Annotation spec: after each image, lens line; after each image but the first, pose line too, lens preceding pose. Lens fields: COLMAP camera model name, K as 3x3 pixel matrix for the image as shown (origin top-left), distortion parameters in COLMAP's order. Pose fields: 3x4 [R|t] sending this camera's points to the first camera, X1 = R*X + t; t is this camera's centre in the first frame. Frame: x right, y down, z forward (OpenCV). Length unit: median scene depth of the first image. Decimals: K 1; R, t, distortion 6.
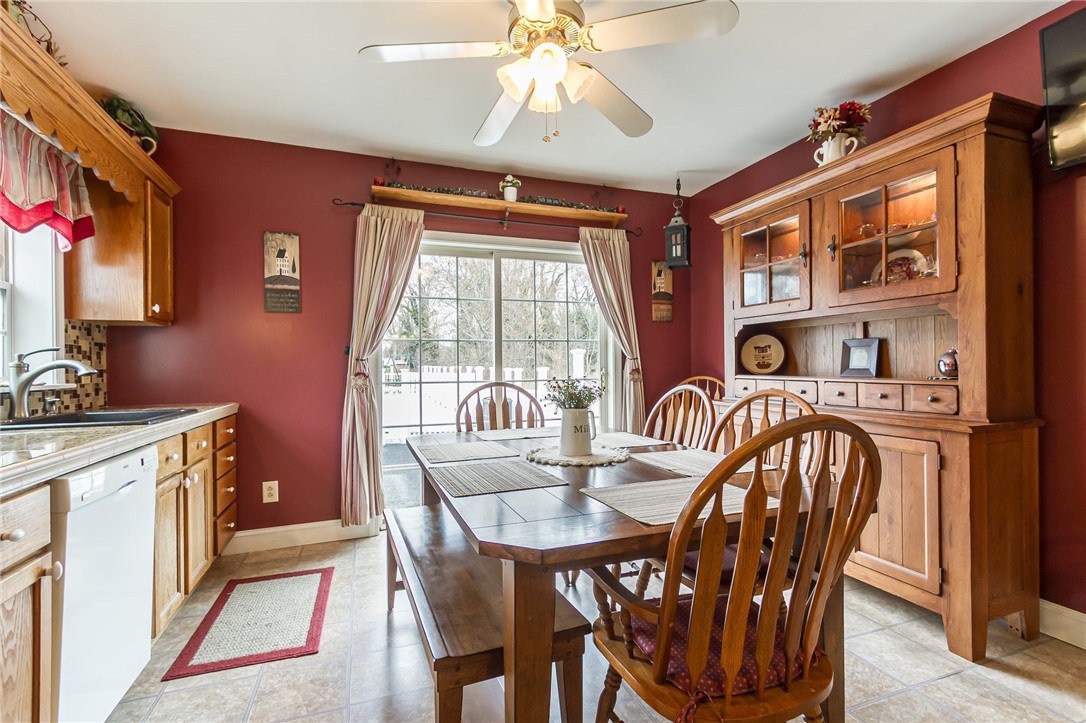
lens RADIAL K [[495.8, 0, 549.1], [0, 495.8, 369.3], [0, 0, 1]] dist [0.011278, -0.003595]
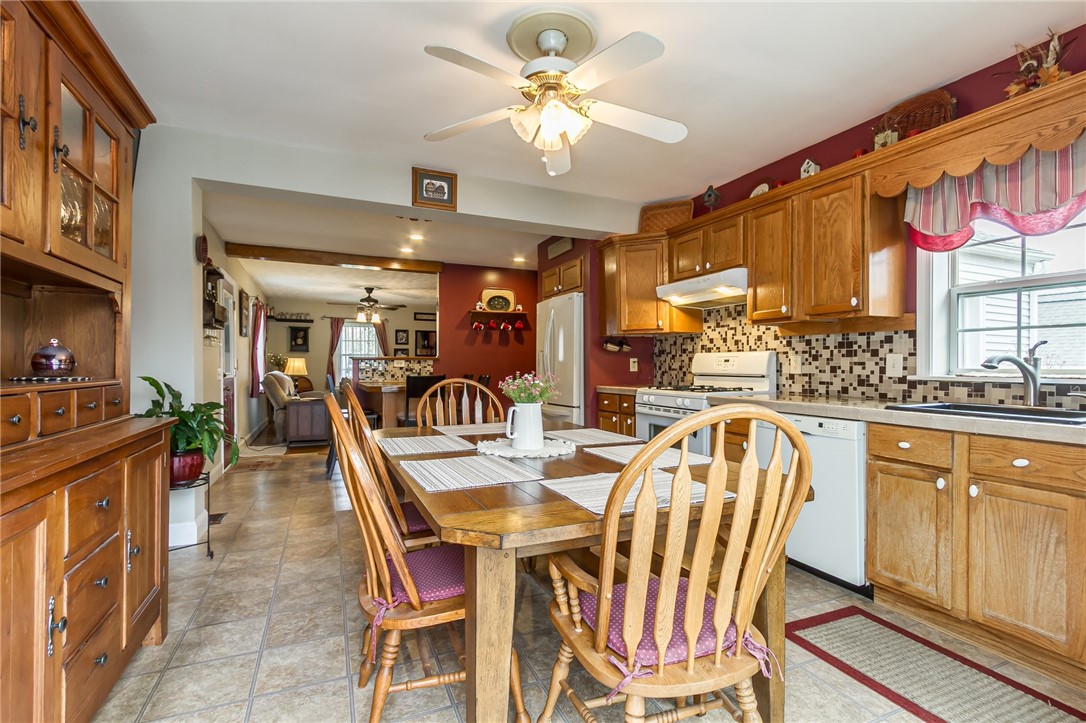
lens RADIAL K [[495.8, 0, 551.0], [0, 495.8, 365.1], [0, 0, 1]] dist [0.011278, -0.003595]
pose [[-0.997432, 0.006843, -0.071289, 0.049769], [0.006199, 0.999938, 0.009241, -0.006323], [0.071348, 0.008775, -0.997413, 1.281127]]
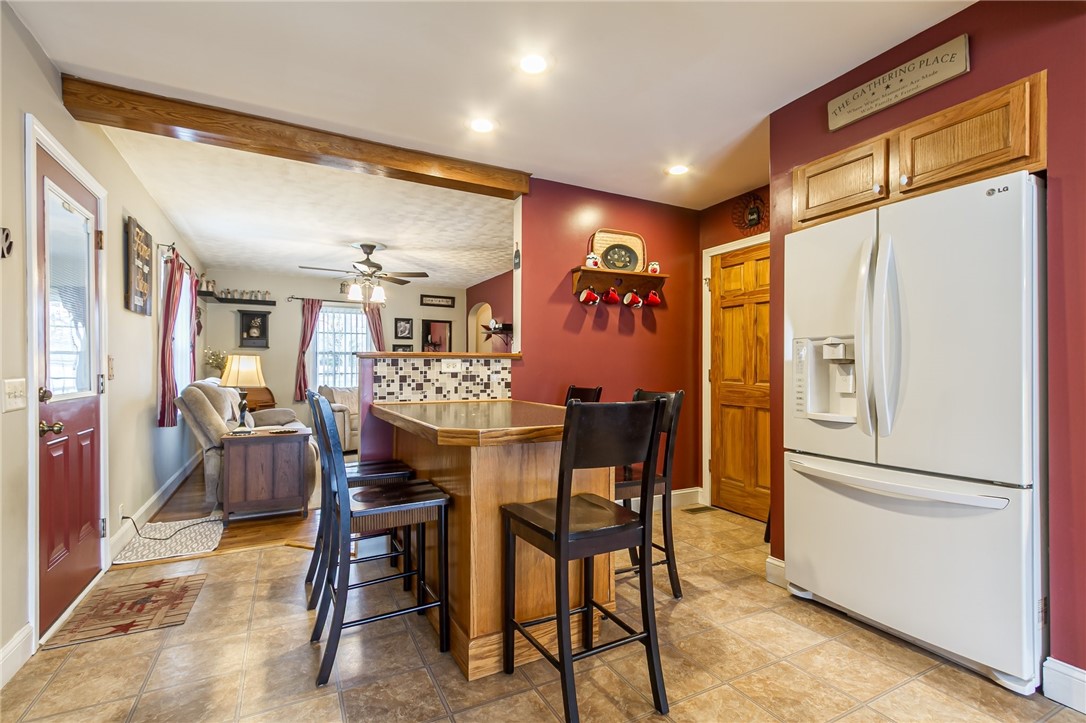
lens RADIAL K [[495.8, 0, 550.5], [0, 495.8, 364.8], [0, 0, 1]] dist [0.011278, -0.003595]
pose [[-0.991199, 0.004757, -0.132294, 0.450897], [0.004230, 0.999982, 0.004266, -0.002790], [0.132312, 0.003669, -0.991201, 0.274235]]
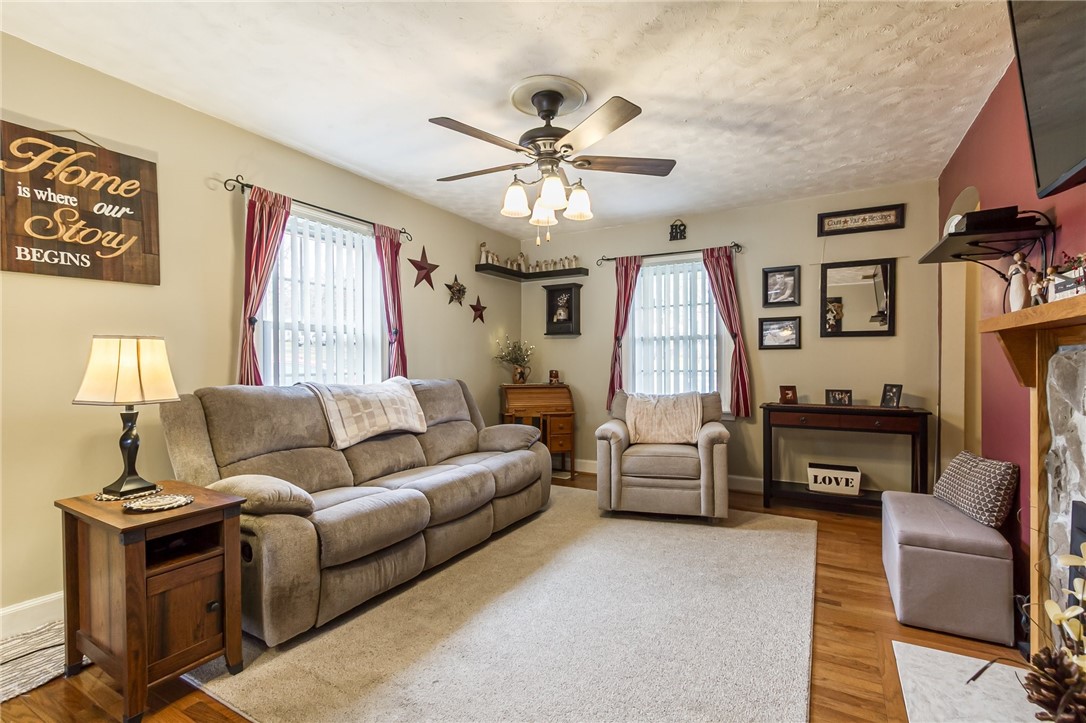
lens RADIAL K [[495.8, 0, 547.7], [0, 495.8, 364.7], [0, 0, 1]] dist [0.011278, -0.003595]
pose [[-0.641626, 0.000651, 0.767018, 0.241079], [0.012486, 0.999876, 0.009596, 0.007380], [-0.766916, 0.015734, -0.641554, -0.994563]]
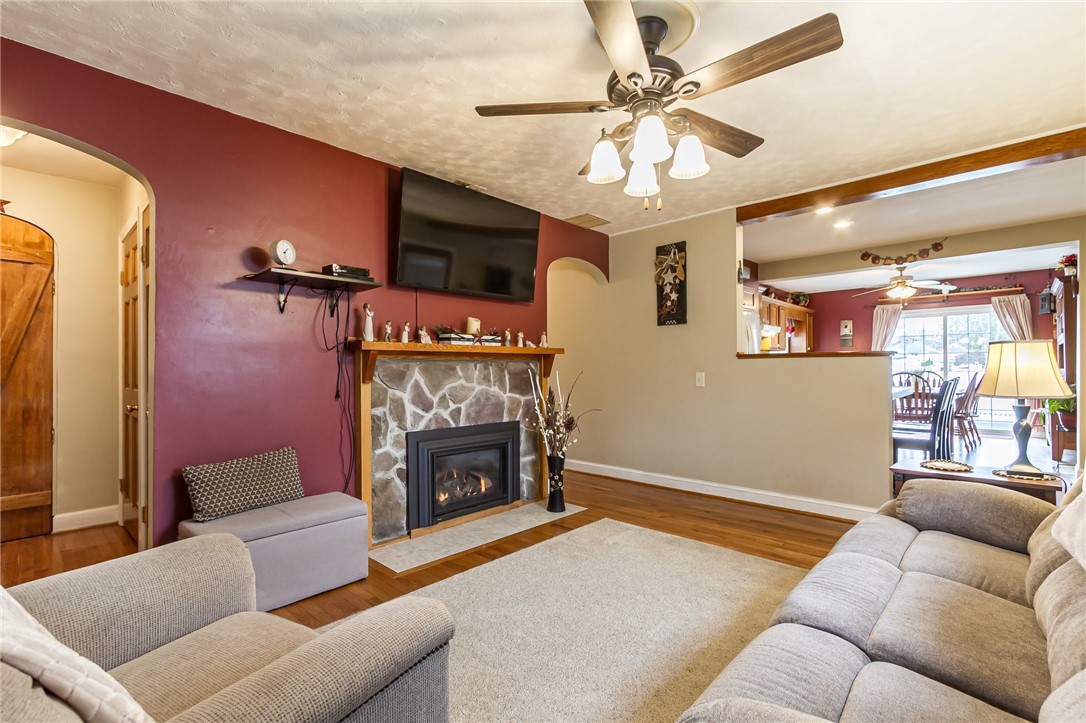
lens RADIAL K [[495.8, 0, 549.2], [0, 495.8, 366.7], [0, 0, 1]] dist [0.011278, -0.003595]
pose [[0.438831, 0.001357, -0.898568, 1.344135], [-0.003259, 0.999995, -0.000081, 0.011578], [0.898564, 0.002964, 0.438833, -1.880659]]
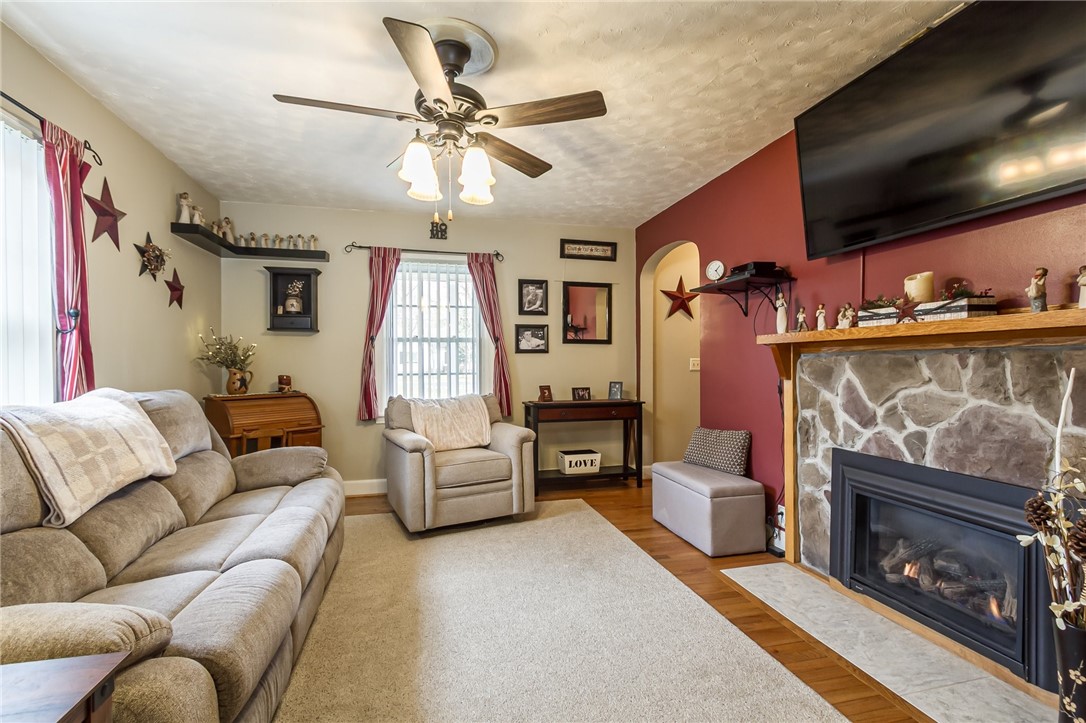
lens RADIAL K [[495.8, 0, 547.8], [0, 495.8, 365.8], [0, 0, 1]] dist [0.011278, -0.003595]
pose [[-0.993294, 0.006242, 0.115451, 0.642759], [0.007755, 0.999890, 0.012655, 0.005987], [-0.115359, 0.013465, -0.993233, -0.855160]]
